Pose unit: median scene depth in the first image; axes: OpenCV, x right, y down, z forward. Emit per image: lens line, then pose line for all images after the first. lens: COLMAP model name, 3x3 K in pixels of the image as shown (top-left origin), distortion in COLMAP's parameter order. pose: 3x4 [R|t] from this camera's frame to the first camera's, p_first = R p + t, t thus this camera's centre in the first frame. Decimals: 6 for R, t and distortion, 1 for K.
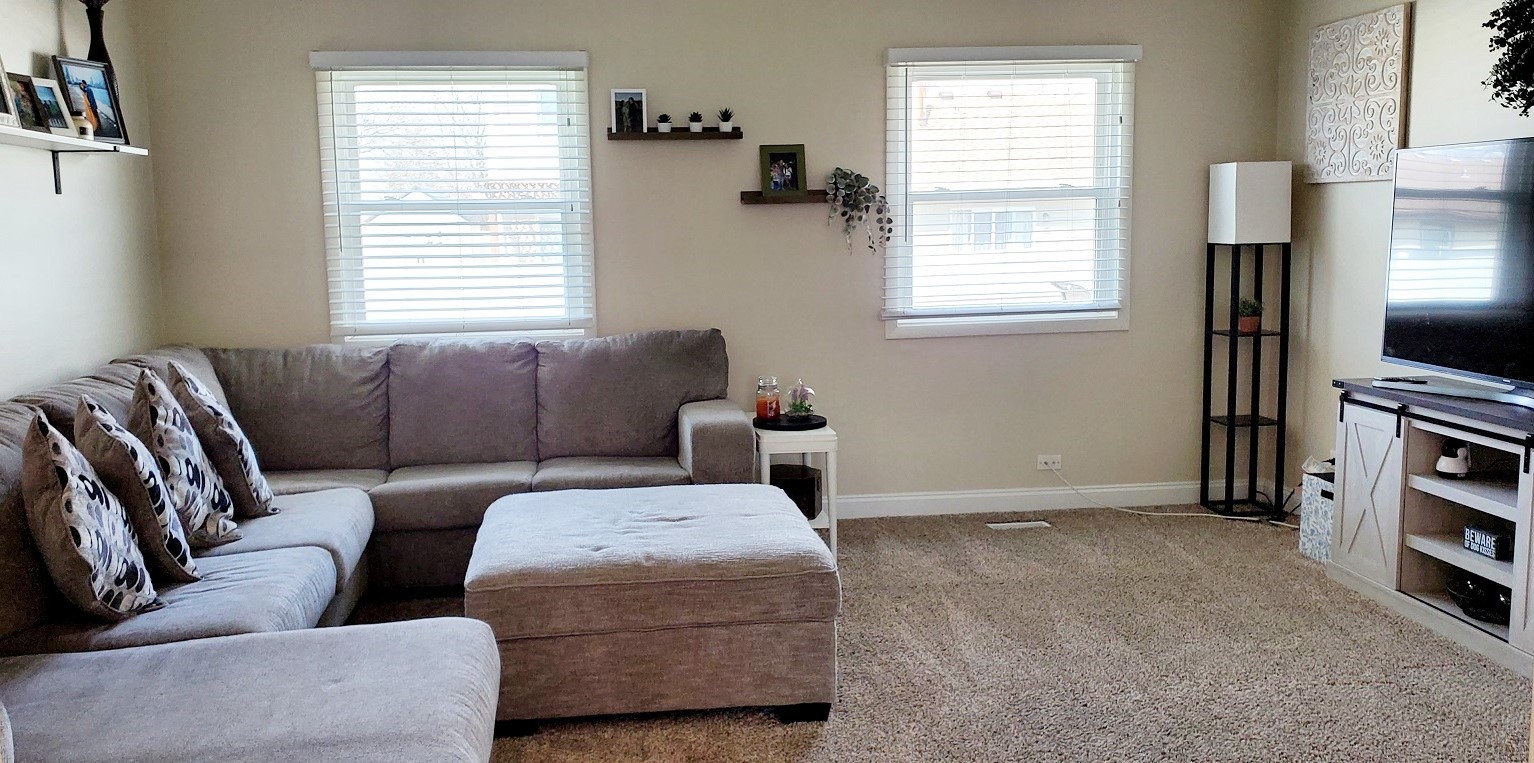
lens RADIAL K [[1265.7, 0, 728.0], [0, 1265.7, 382.6], [0, 0, 1]] dist [-0.046544, 0.090901]
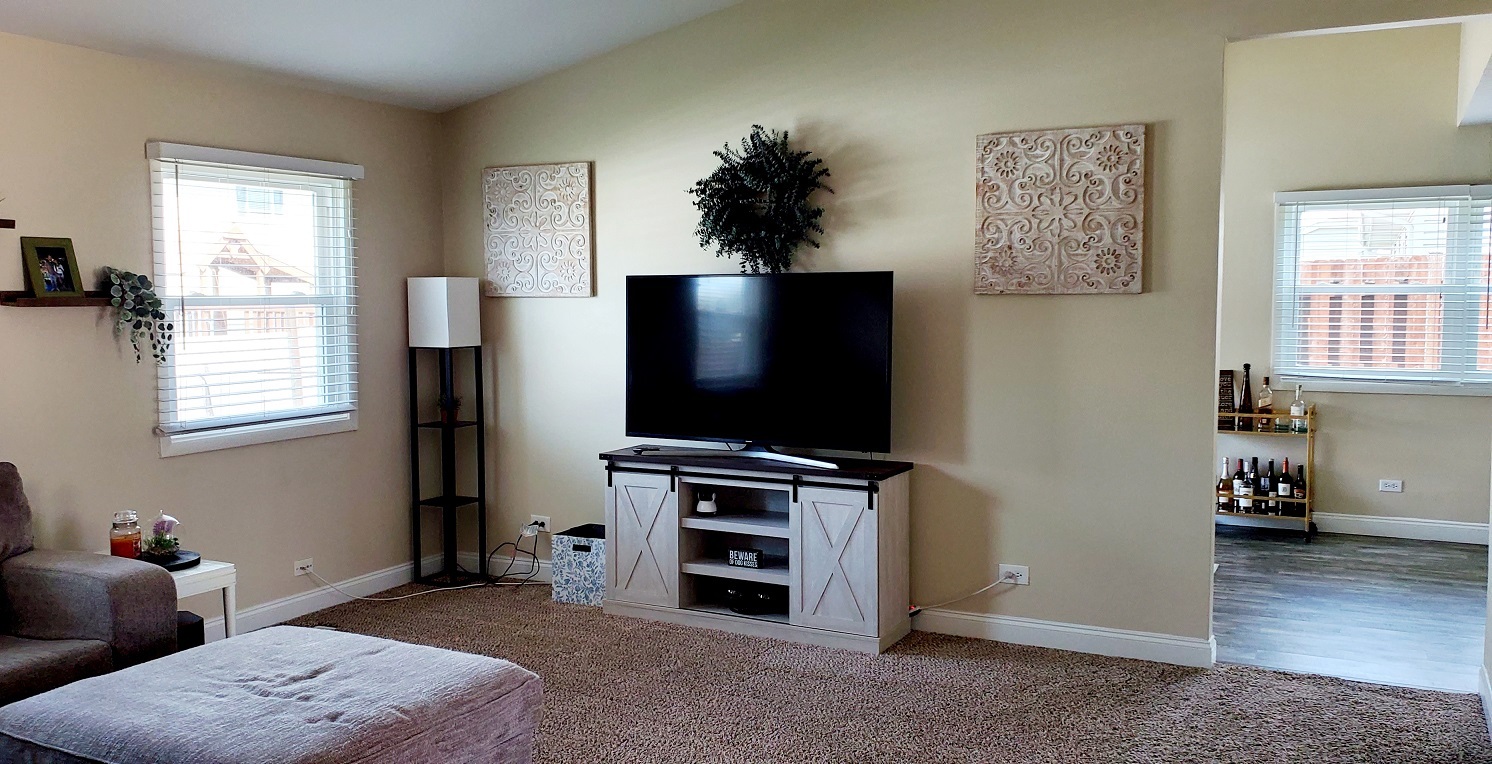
lens RADIAL K [[1231.6, 0, 657.1], [0, 1231.6, 385.9], [0, 0, 1]] dist [0.109555, -0.002463]
pose [[0.573989, -0.039305, 0.817919, -0.465924], [0.100284, 0.994703, -0.022575, -0.034707], [-0.812699, 0.094982, 0.574890, 0.225404]]
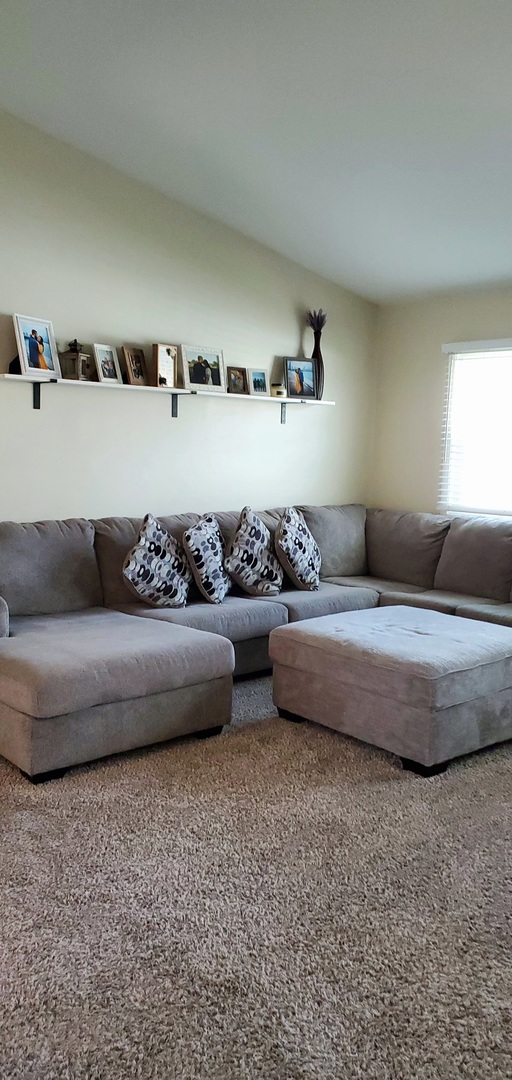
lens RADIAL K [[822.9, 0, 280.5], [0, 822.9, 543.5], [0, 0, 1]] dist [0.110269, -0.286995]
pose [[0.571709, 0.129223, -0.810216, 0.525882], [-0.143240, 0.988073, 0.056517, -0.026470], [0.807856, 0.083744, 0.583400, 0.188564]]
